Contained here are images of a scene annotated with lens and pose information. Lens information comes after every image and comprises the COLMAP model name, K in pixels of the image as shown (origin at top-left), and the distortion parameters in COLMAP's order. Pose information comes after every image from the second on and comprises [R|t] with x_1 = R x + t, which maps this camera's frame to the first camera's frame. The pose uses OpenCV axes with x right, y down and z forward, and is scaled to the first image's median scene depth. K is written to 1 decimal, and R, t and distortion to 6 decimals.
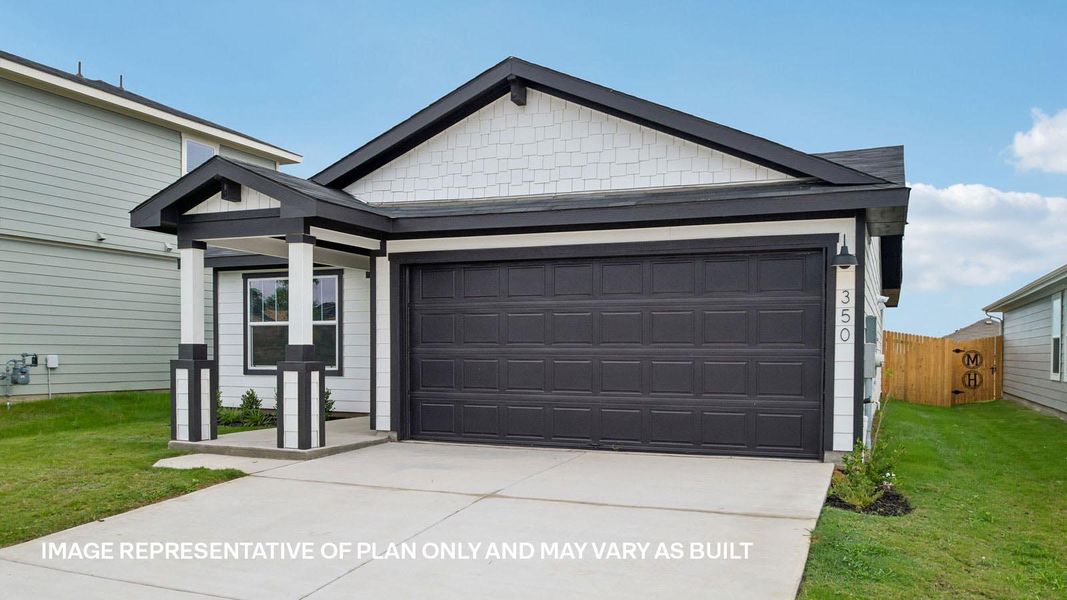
lens RADIAL K [[872.3, 0, 533.5], [0, 872.3, 300.0], [0, 0, 1]] dist [-0.100175, -0.001561]
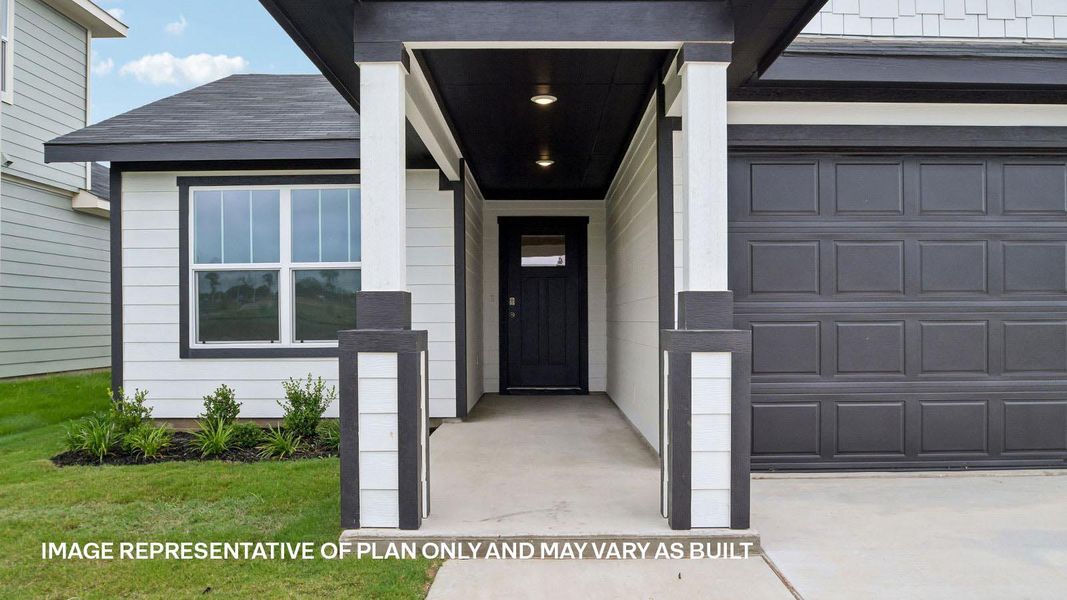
lens RADIAL K [[872.3, 0, 533.5], [0, 872.3, 300.0], [0, 0, 1]] dist [-0.100175, -0.001561]
pose [[0.927699, 0.004356, 0.373304, -0.349862], [-0.016371, 0.999445, 0.029021, 0.030724], [-0.372970, -0.033034, 0.927255, 0.421723]]
